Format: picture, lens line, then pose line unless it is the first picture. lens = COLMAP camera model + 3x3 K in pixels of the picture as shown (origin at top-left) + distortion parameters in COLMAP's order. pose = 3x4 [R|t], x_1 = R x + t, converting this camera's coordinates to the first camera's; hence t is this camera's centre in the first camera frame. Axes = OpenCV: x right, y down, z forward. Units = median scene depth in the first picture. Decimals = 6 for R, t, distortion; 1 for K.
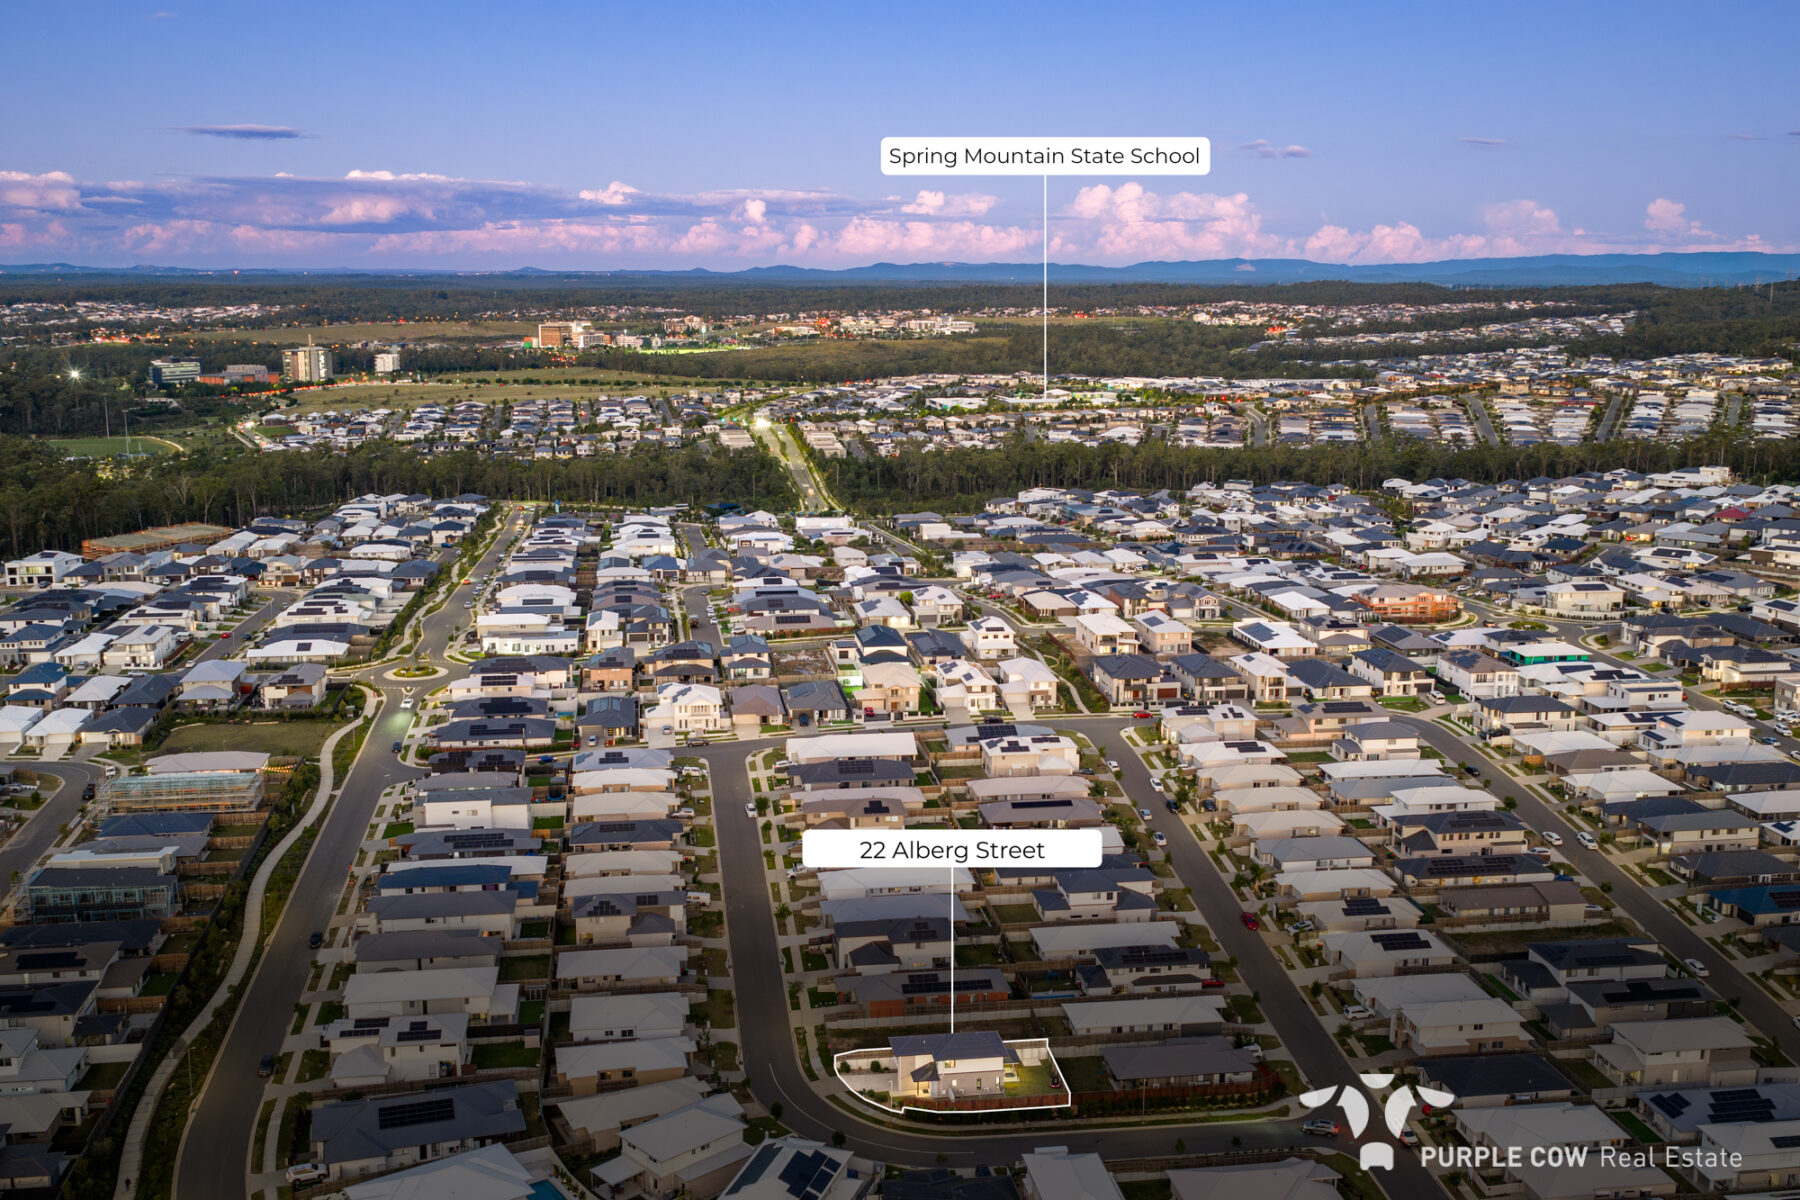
lens RADIAL K [[1874.5, 0, 926.8], [0, 1874.5, 598.5], [0, 0, 1]] dist [-0.006710, -0.005152]
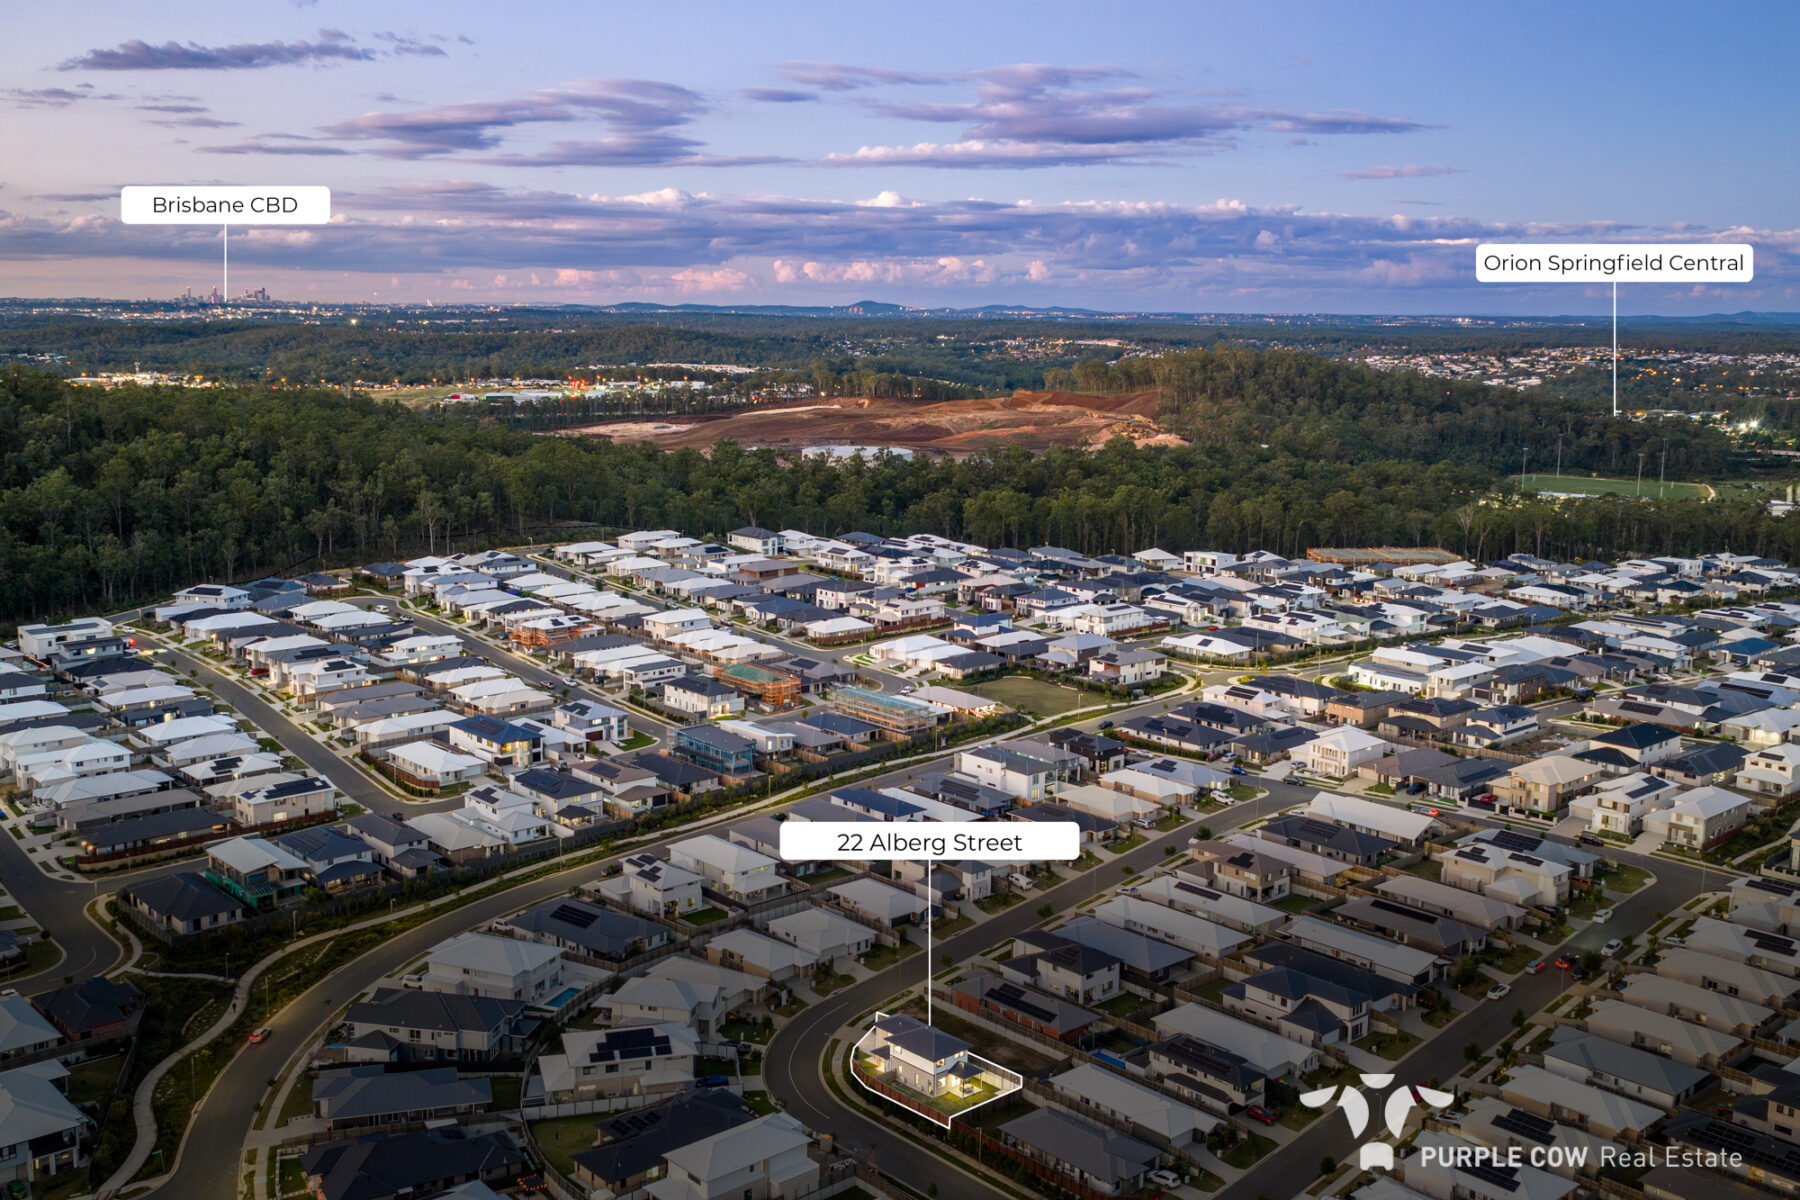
lens RADIAL K [[1874.5, 0, 926.8], [0, 1874.5, 598.5], [0, 0, 1]] dist [-0.006710, -0.005152]
pose [[0.490357, 0.133293, -0.861268, 0.595257], [-0.160430, 0.985153, 0.061126, -0.045659], [0.856628, 0.108200, 0.504461, 0.301616]]
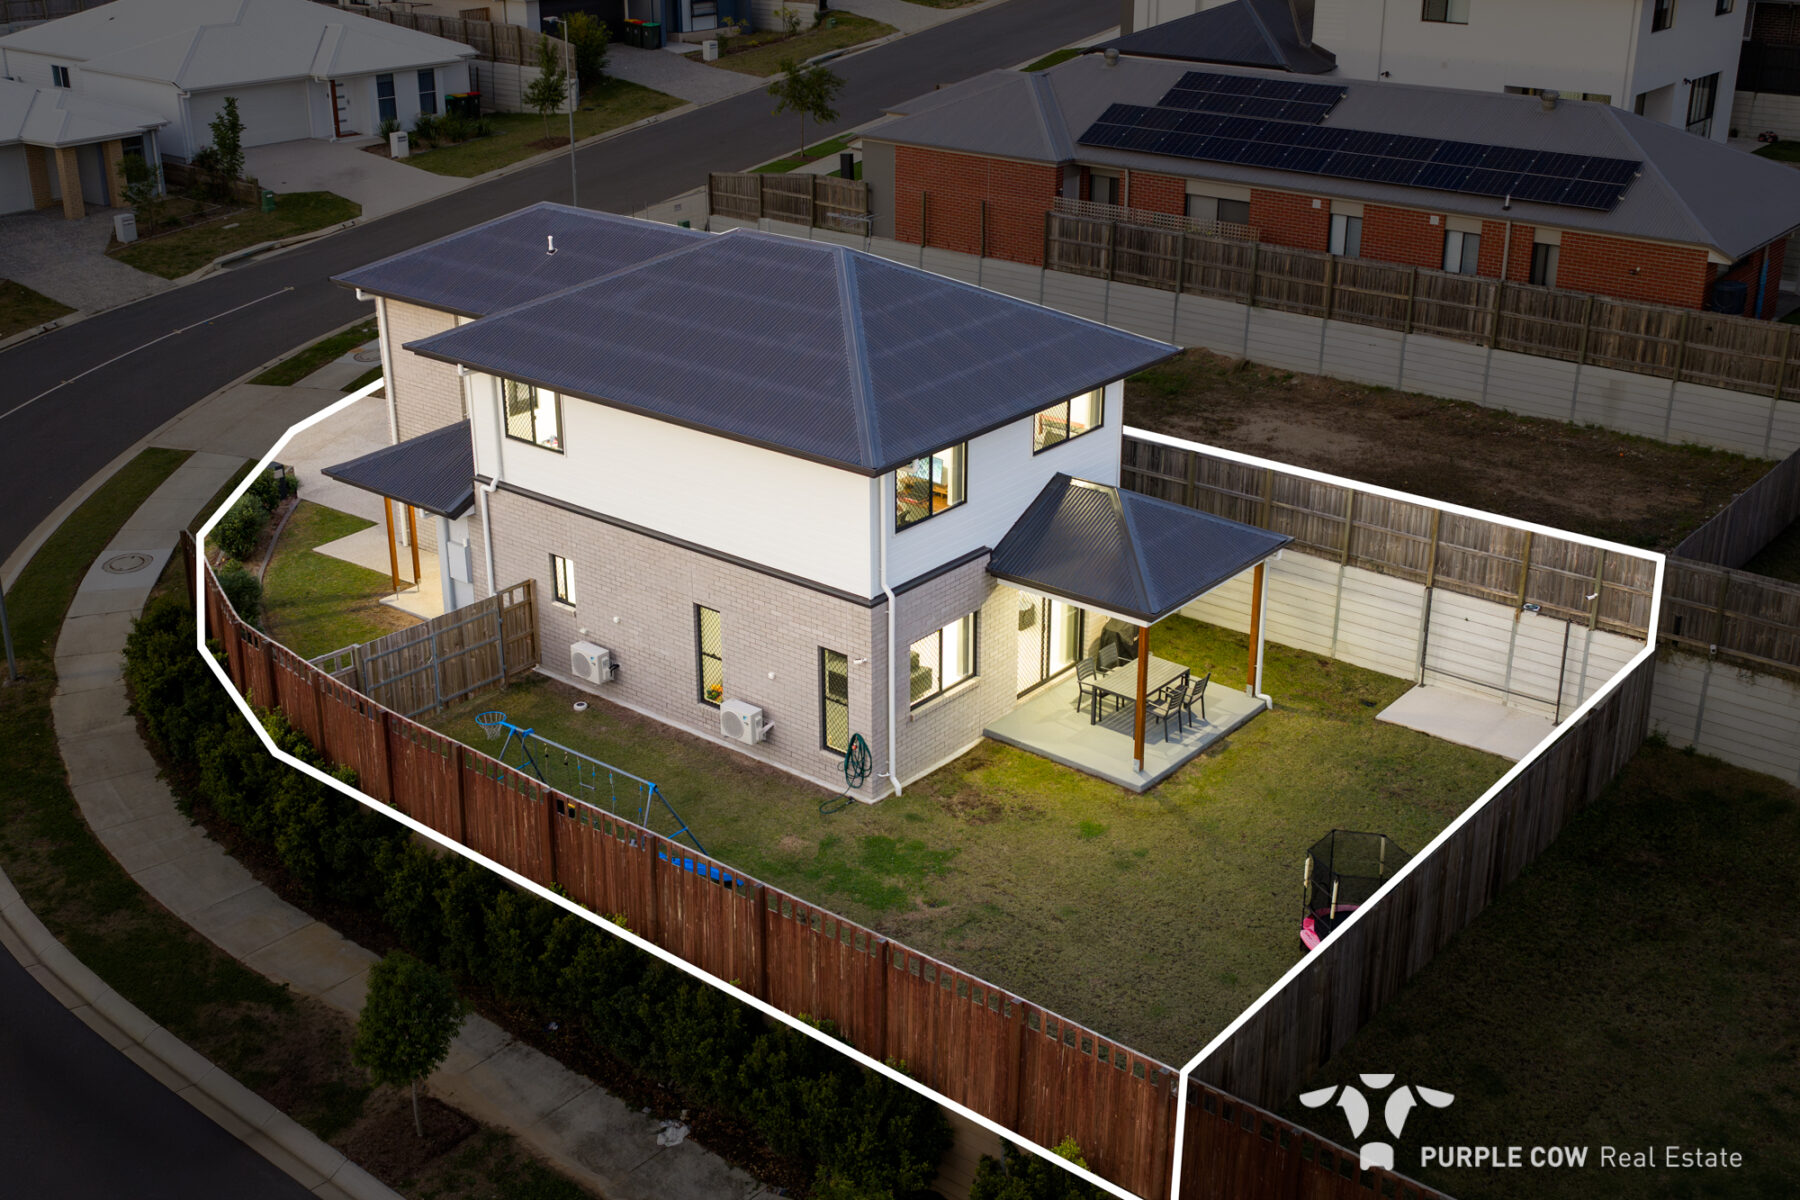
lens RADIAL K [[1874.5, 0, 926.8], [0, 1874.5, 598.5], [0, 0, 1]] dist [-0.006710, -0.005152]
pose [[0.610531, 0.275769, -0.742431, 0.086311], [-0.130132, 0.959611, 0.249425, 0.148446], [0.781228, -0.055668, 0.621758, 0.623904]]
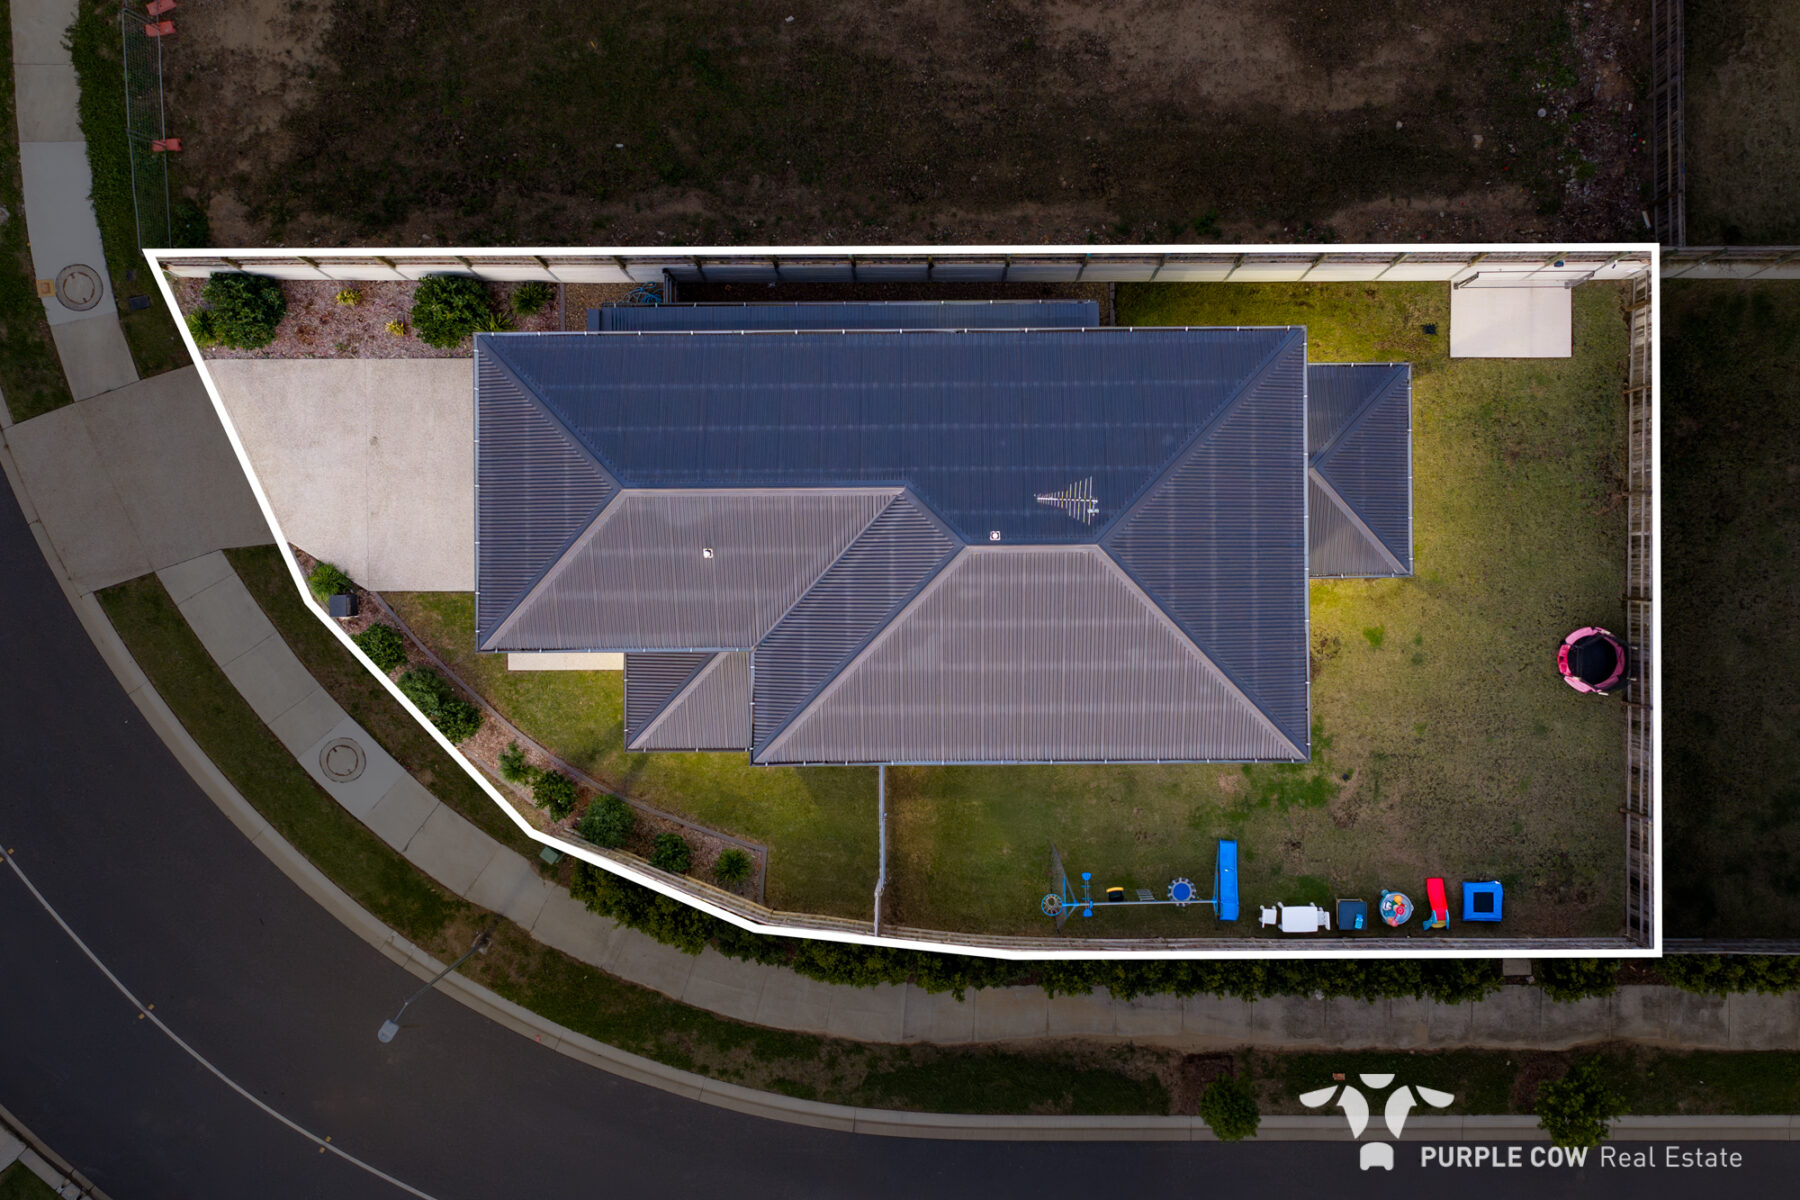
lens RADIAL K [[1874.5, 0, 926.8], [0, 1874.5, 598.5], [0, 0, 1]] dist [-0.006710, -0.005152]
pose [[0.970954, 0.232945, -0.054640, 0.020901], [0.005438, 0.206817, 0.978365, 0.073062], [0.239206, -0.950244, 0.199543, 0.648338]]
